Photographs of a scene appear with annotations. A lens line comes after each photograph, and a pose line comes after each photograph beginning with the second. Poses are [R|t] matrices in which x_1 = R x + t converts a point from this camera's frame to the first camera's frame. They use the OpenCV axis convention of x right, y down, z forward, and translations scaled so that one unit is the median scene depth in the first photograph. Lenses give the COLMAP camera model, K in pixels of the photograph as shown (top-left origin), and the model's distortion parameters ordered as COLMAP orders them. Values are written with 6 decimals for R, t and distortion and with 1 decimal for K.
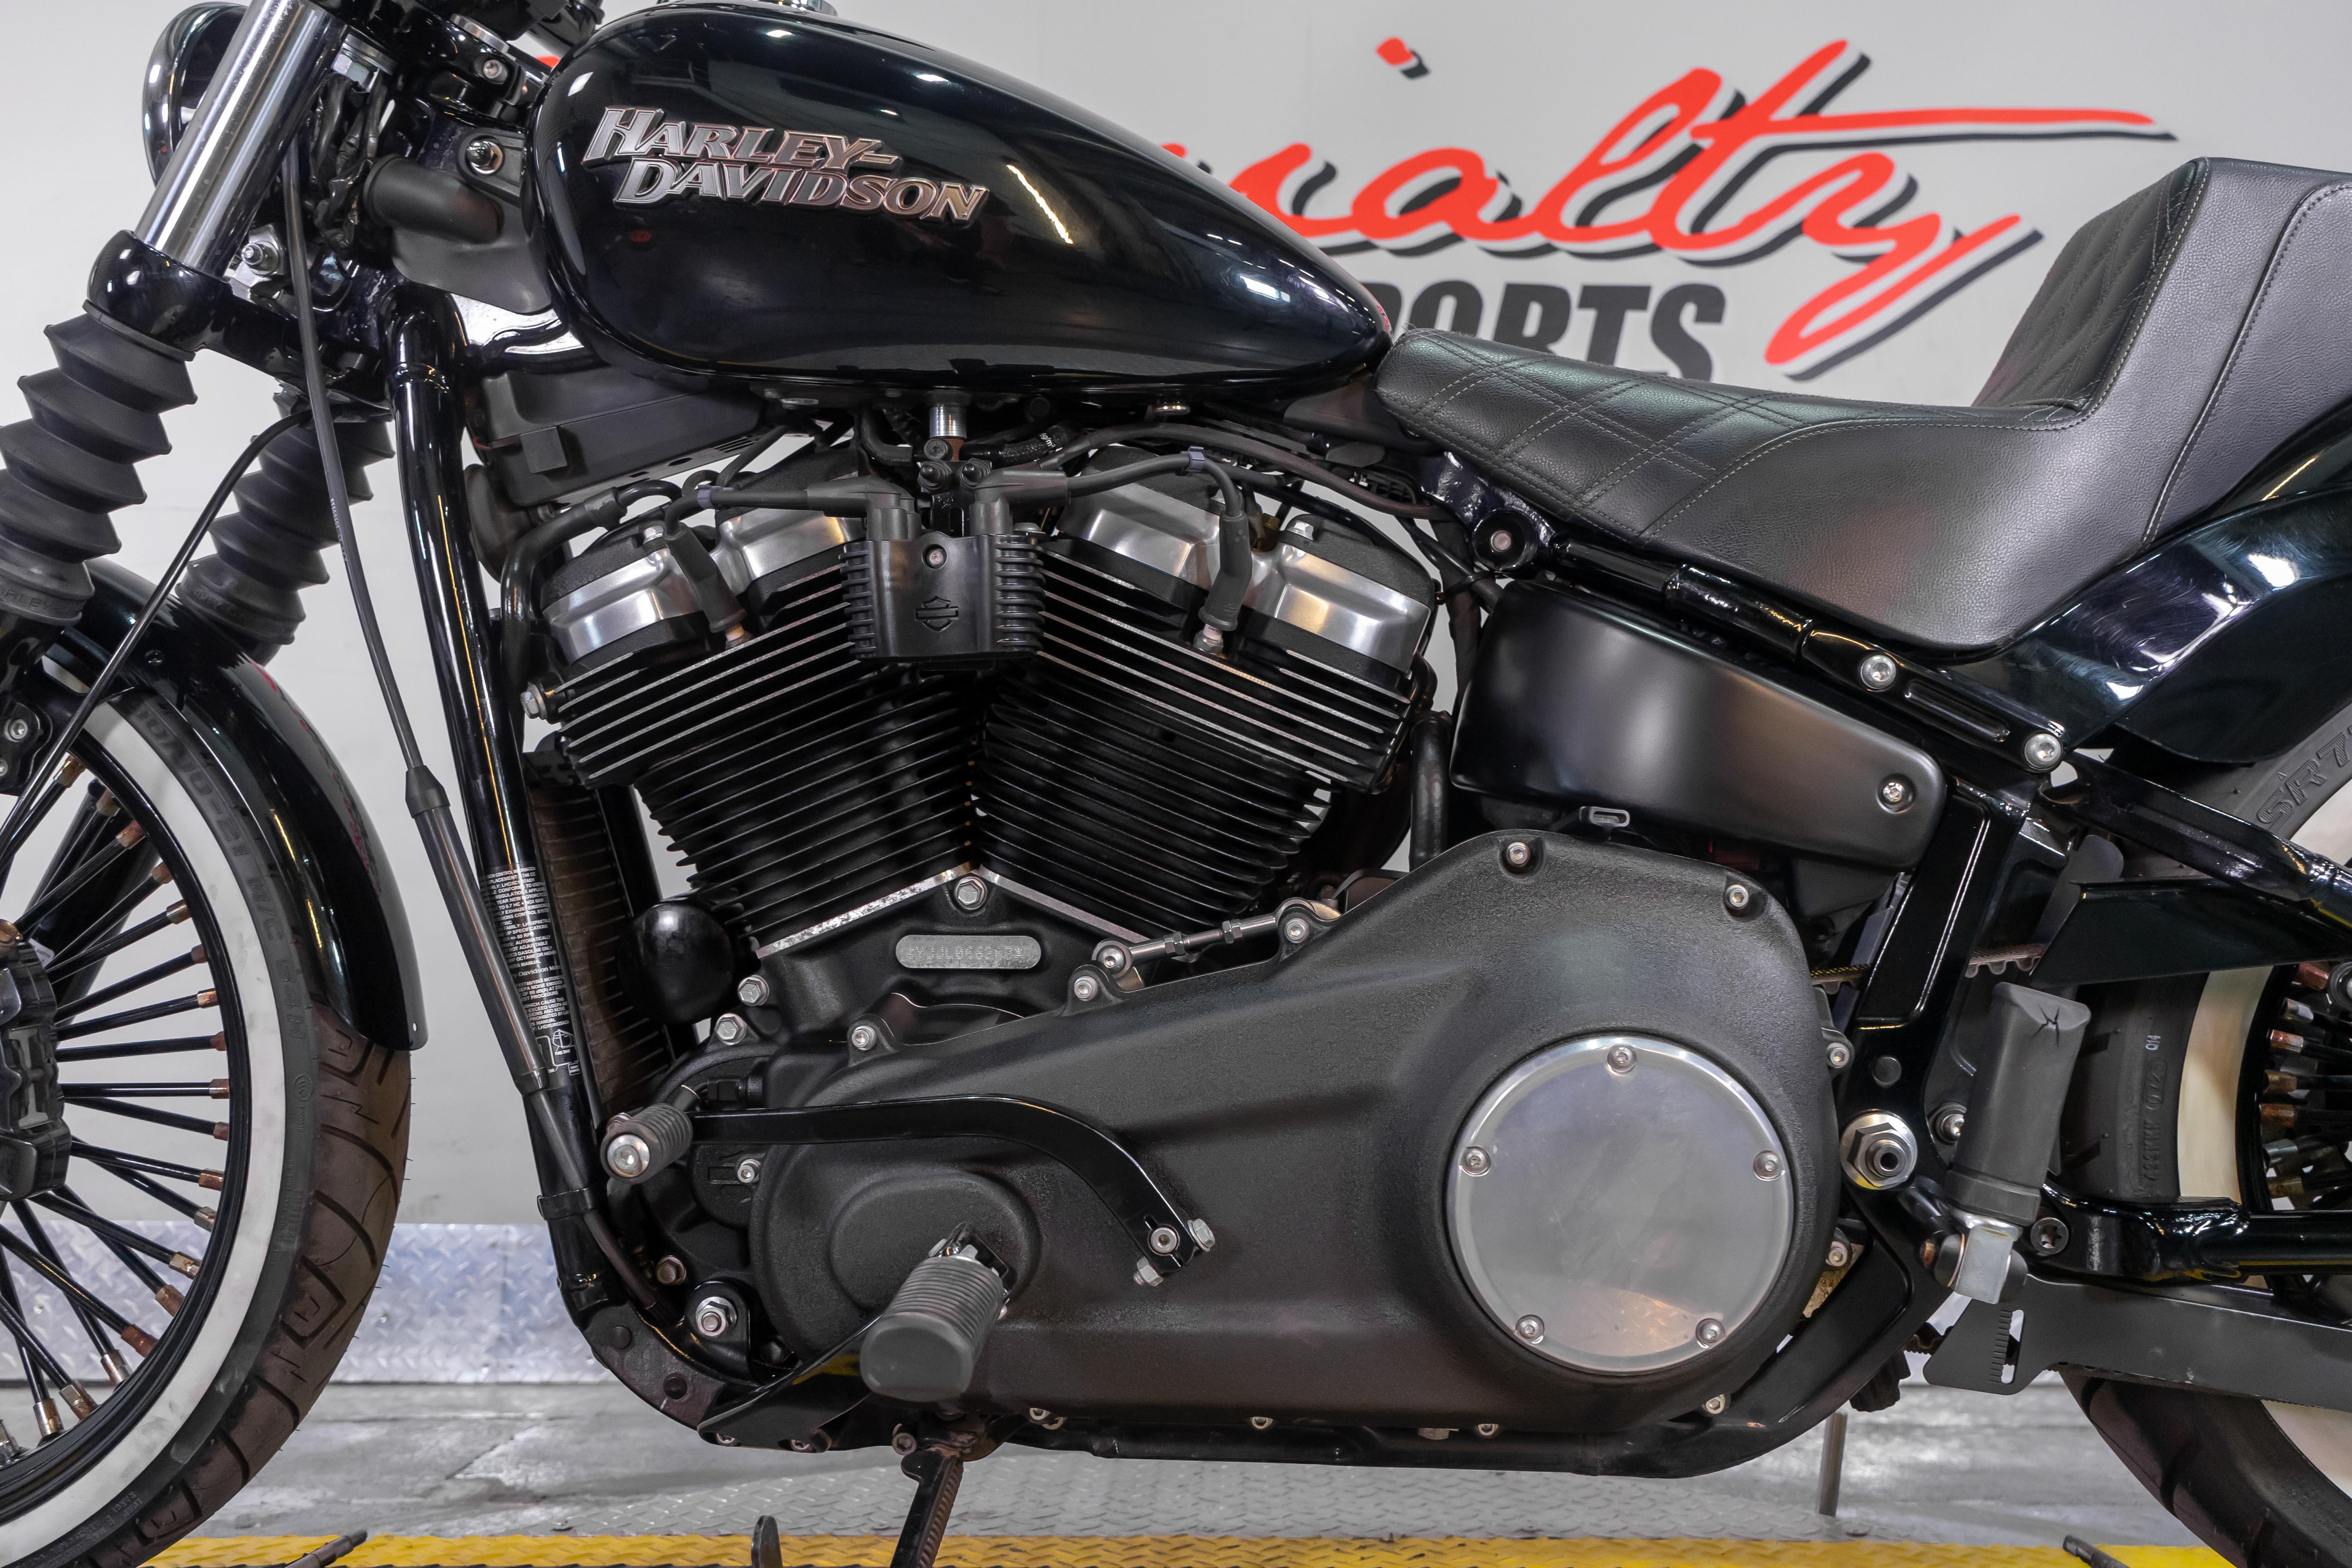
lens RADIAL K [[2038.1, 0, 1177.0], [0, 2038.1, 772.1], [0, 0, 1]] dist [-0.006993, 0.005324]
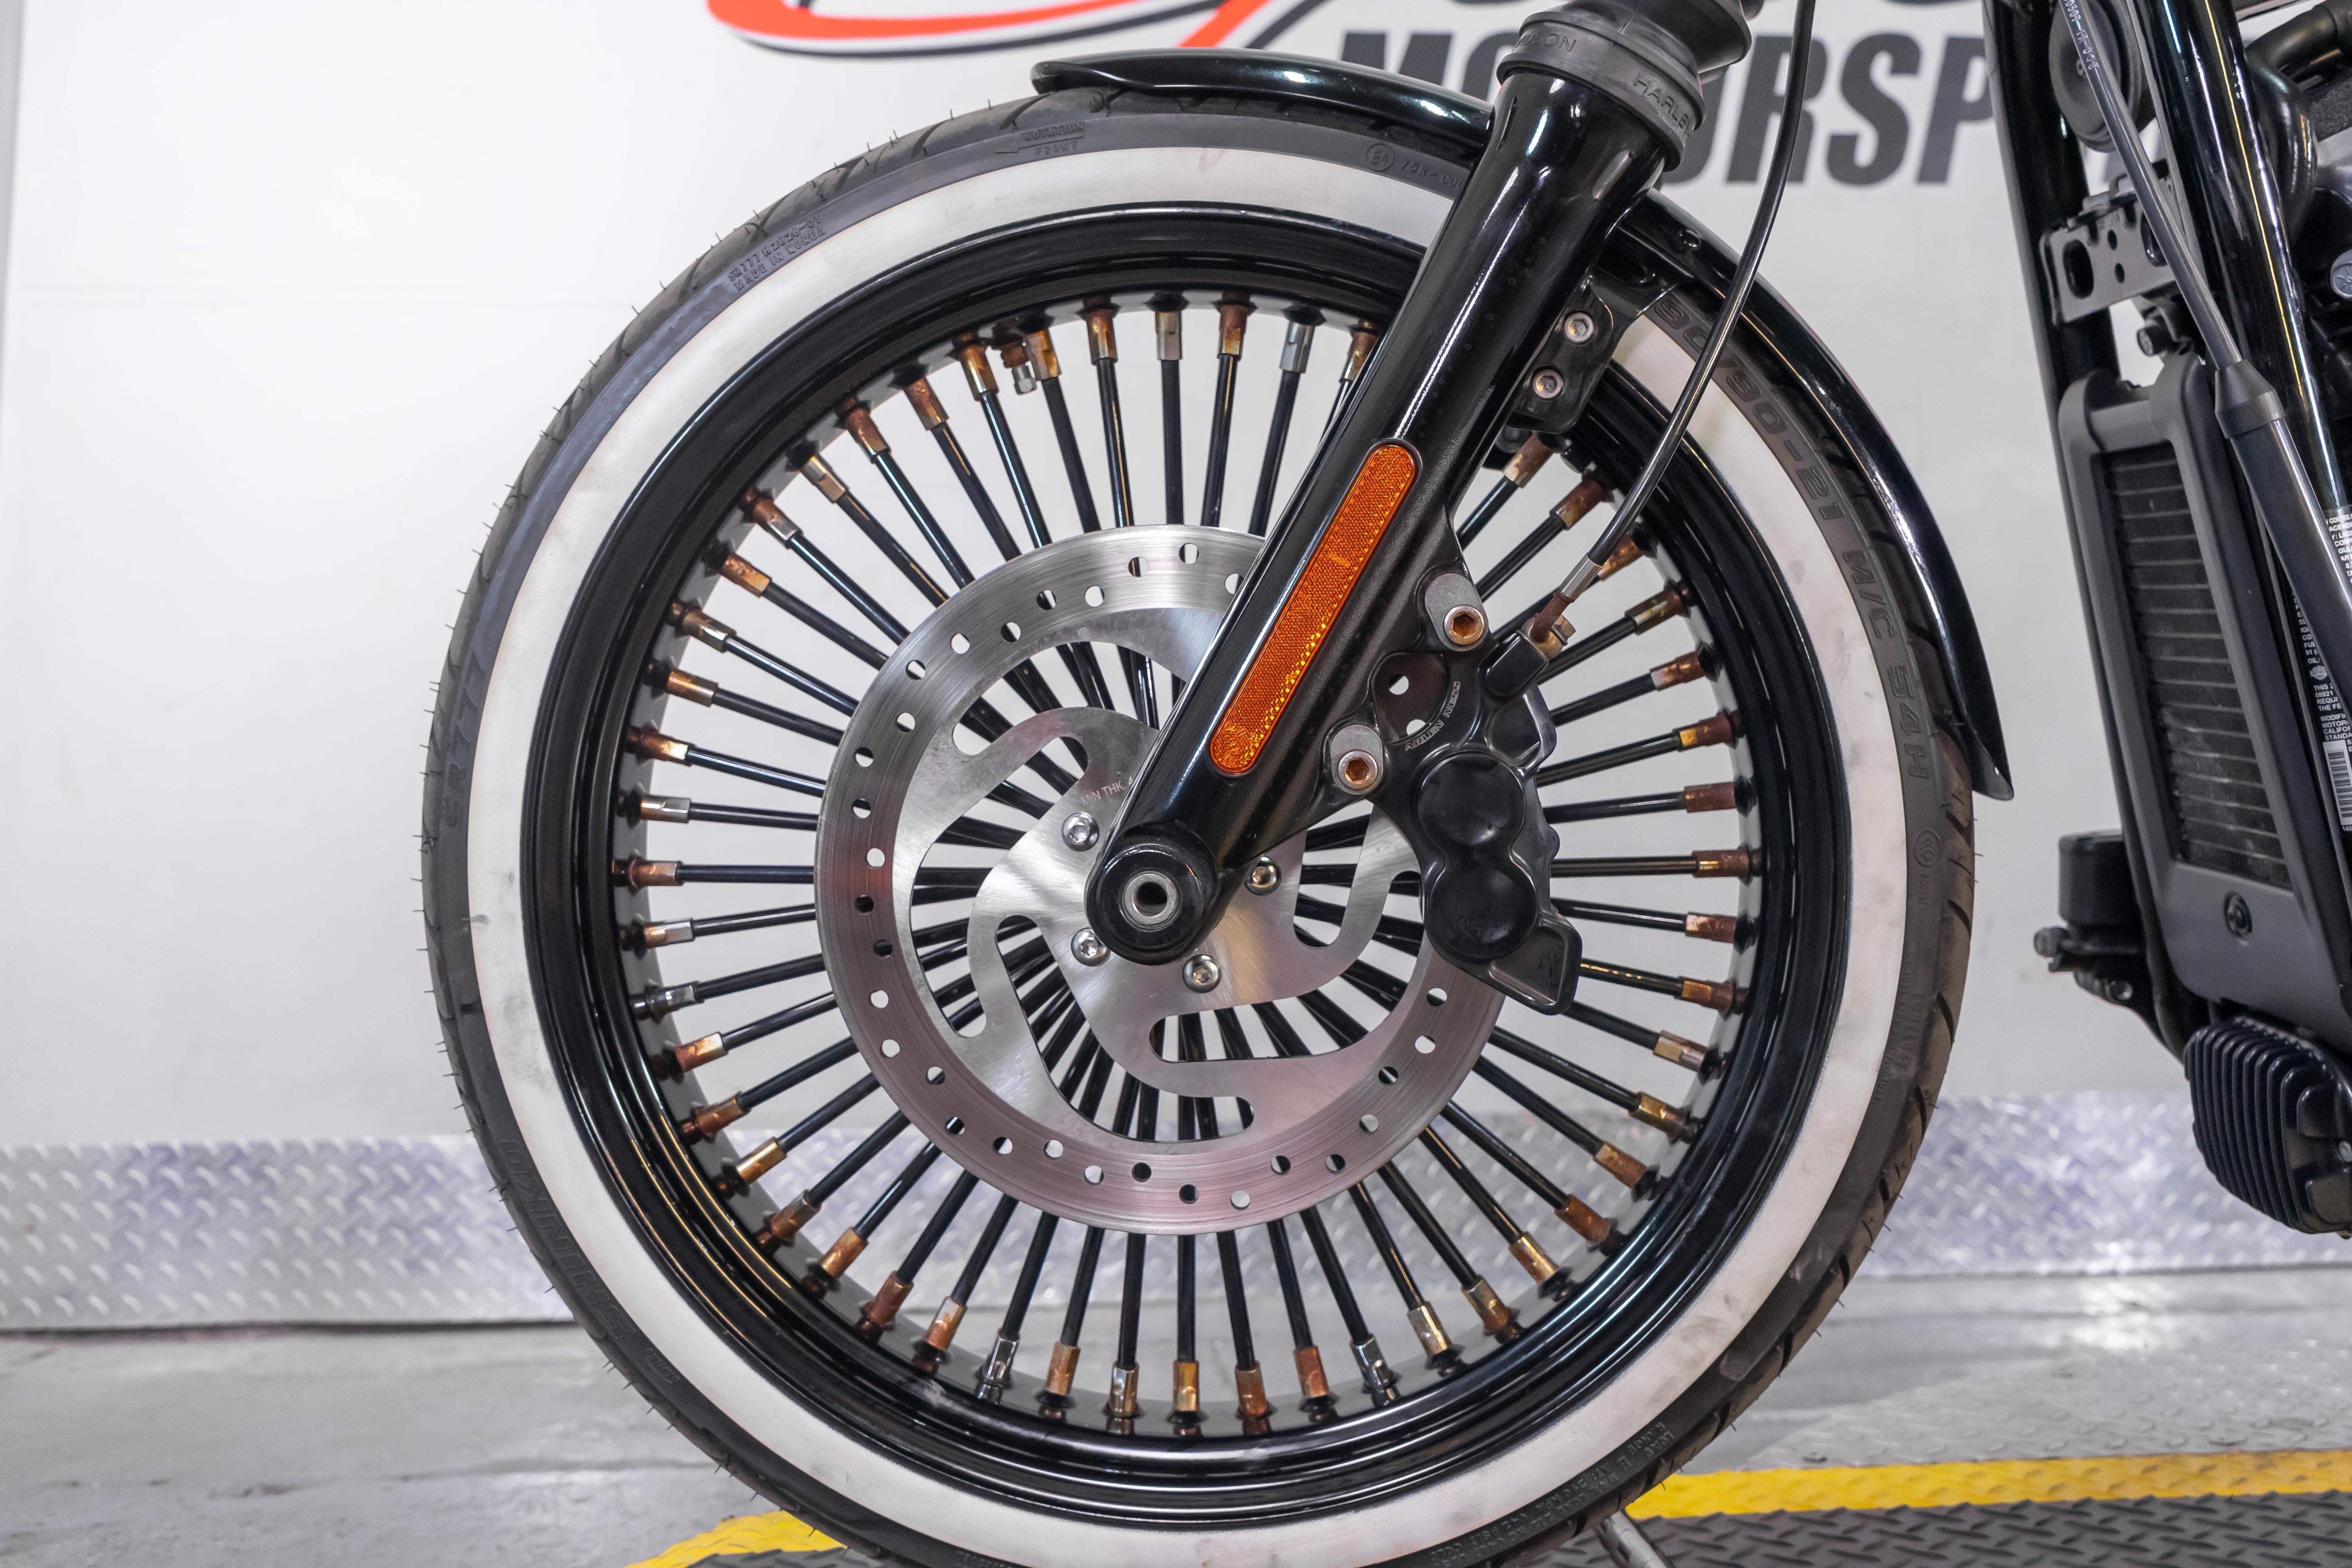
lens RADIAL K [[2038.1, 0, 1165.1], [0, 2038.1, 780.4], [0, 0, 1]] dist [-0.006993, 0.005324]
pose [[0.998458, -0.022243, 0.050867, -0.307333], [0.020463, 0.999169, 0.035240, 0.042736], [-0.051608, -0.034145, 0.998084, 0.129755]]
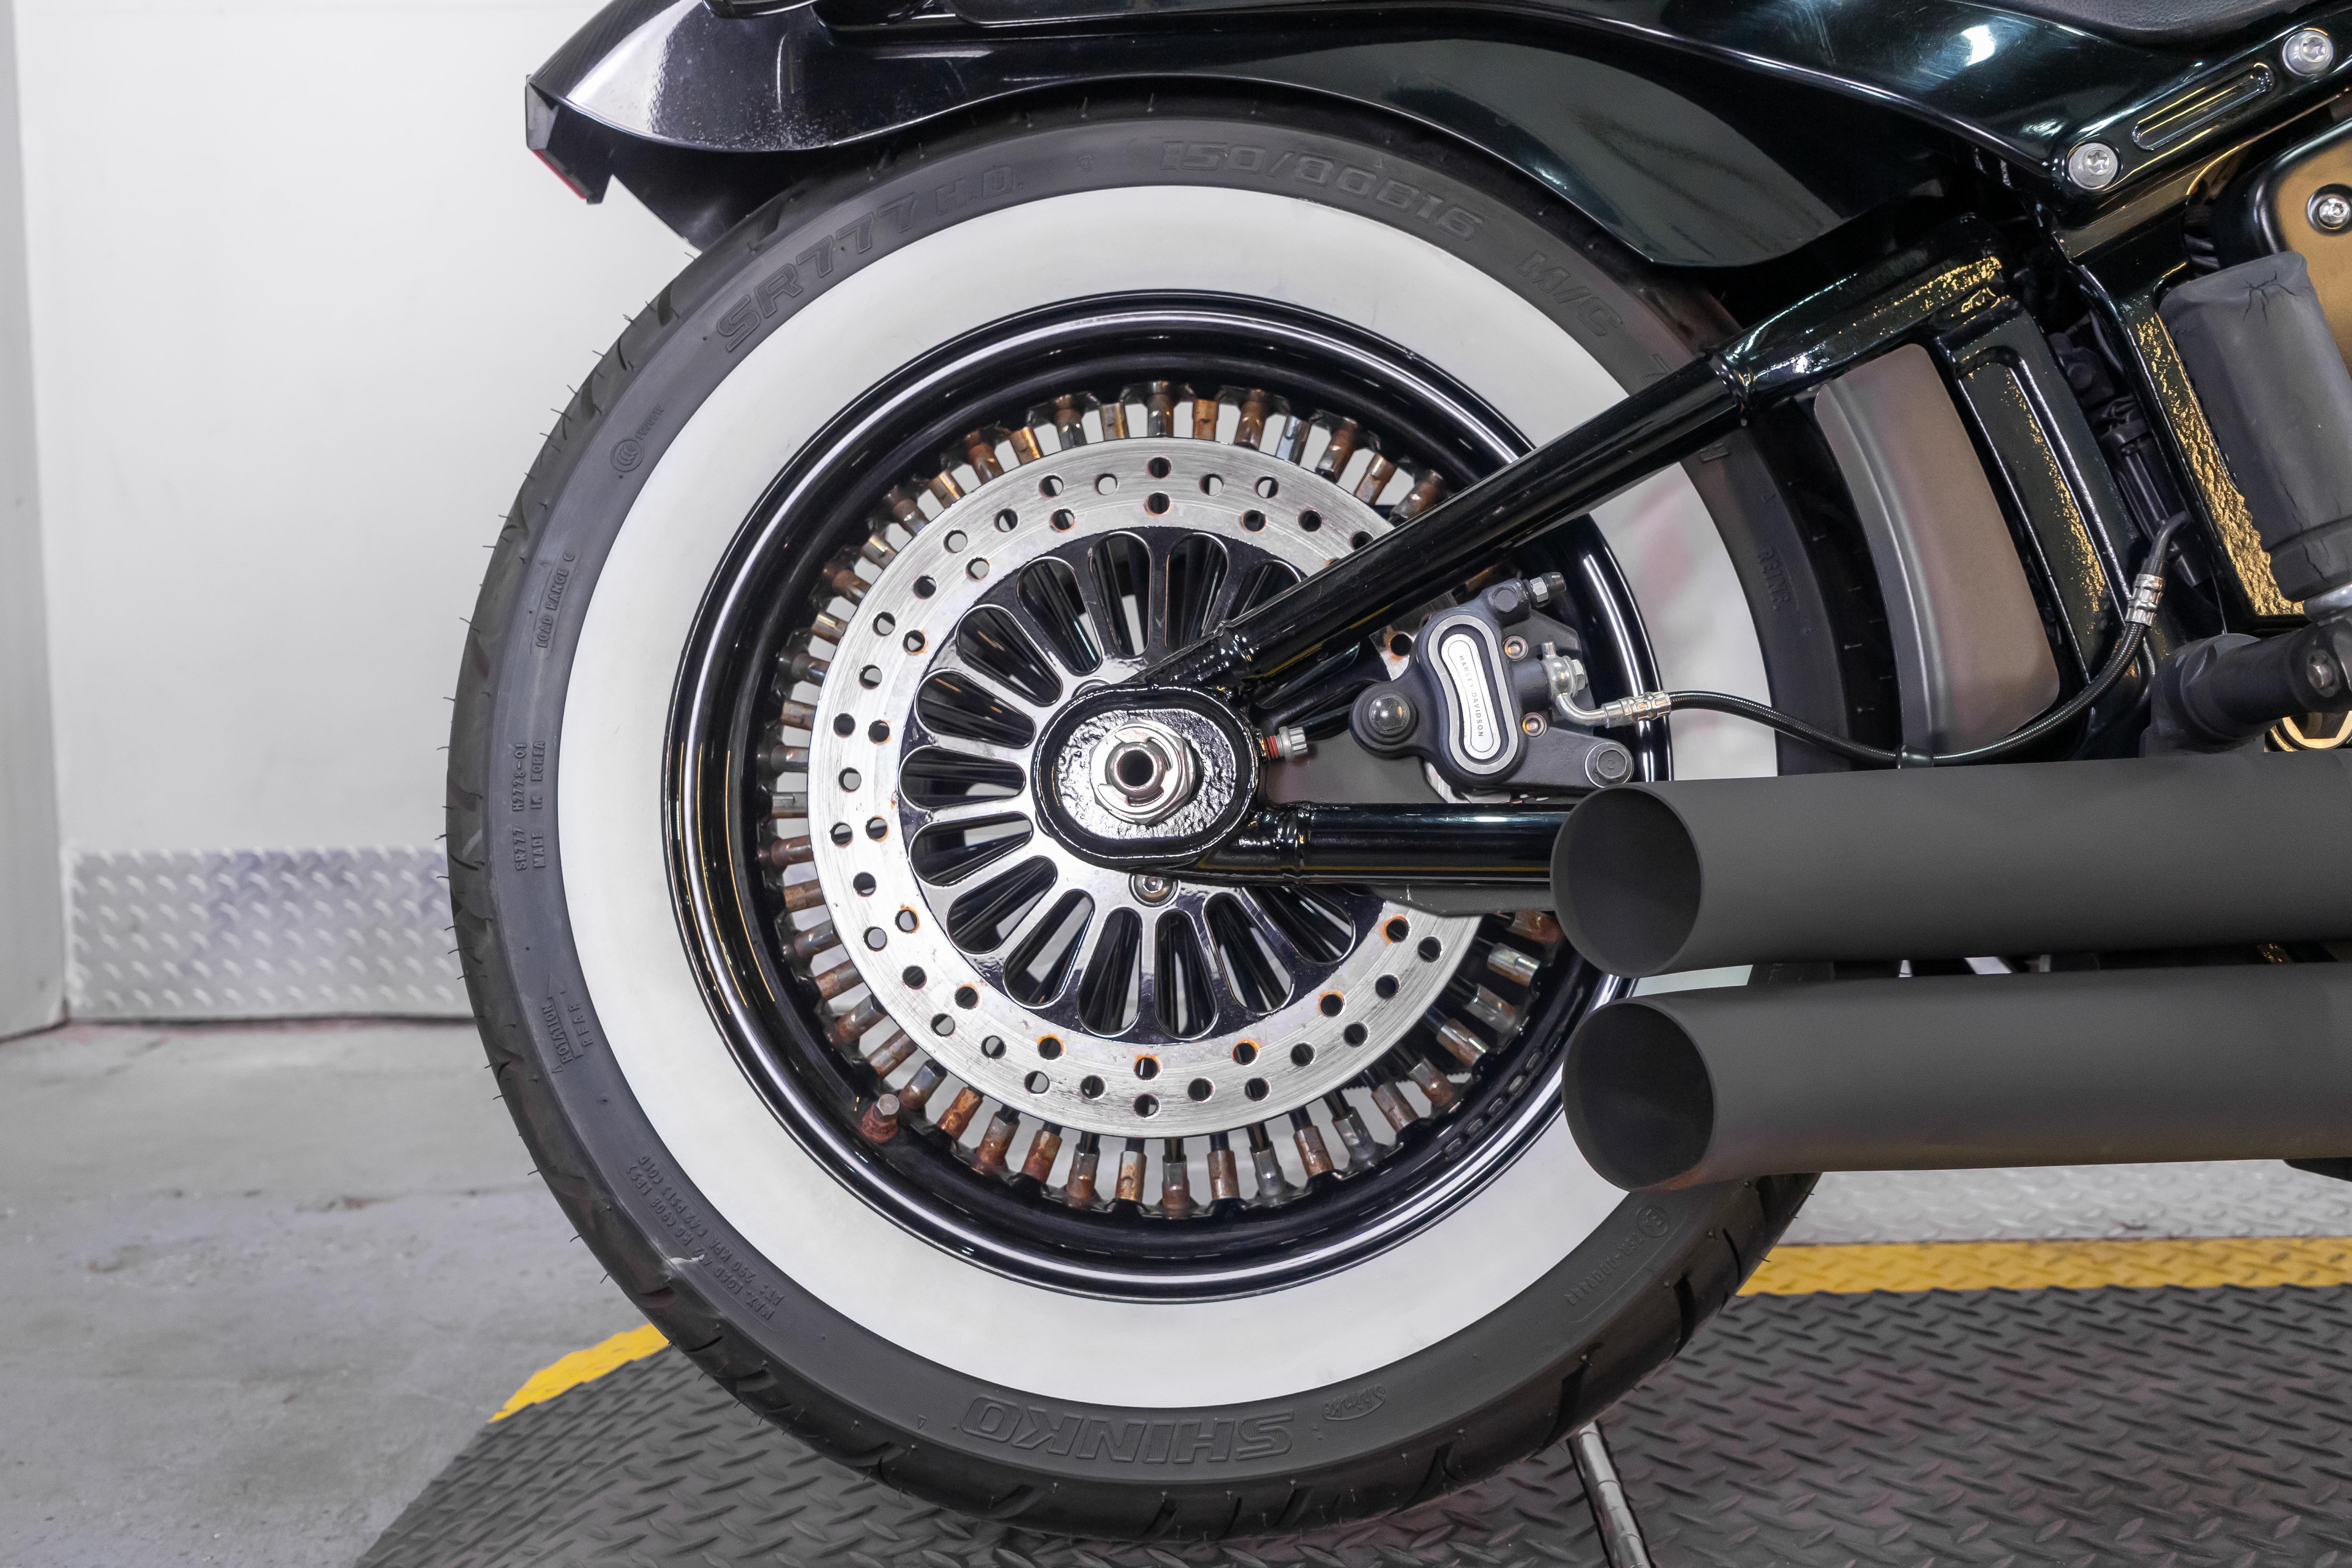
lens RADIAL K [[2038.1, 0, 1163.5], [0, 2038.1, 795.7], [0, 0, 1]] dist [-0.006993, 0.005324]
pose [[0.999598, -0.028188, -0.002886, -0.278346], [0.028095, 0.972739, 0.230193, -0.001565], [-0.003681, -0.230182, 0.973141, 0.121278]]
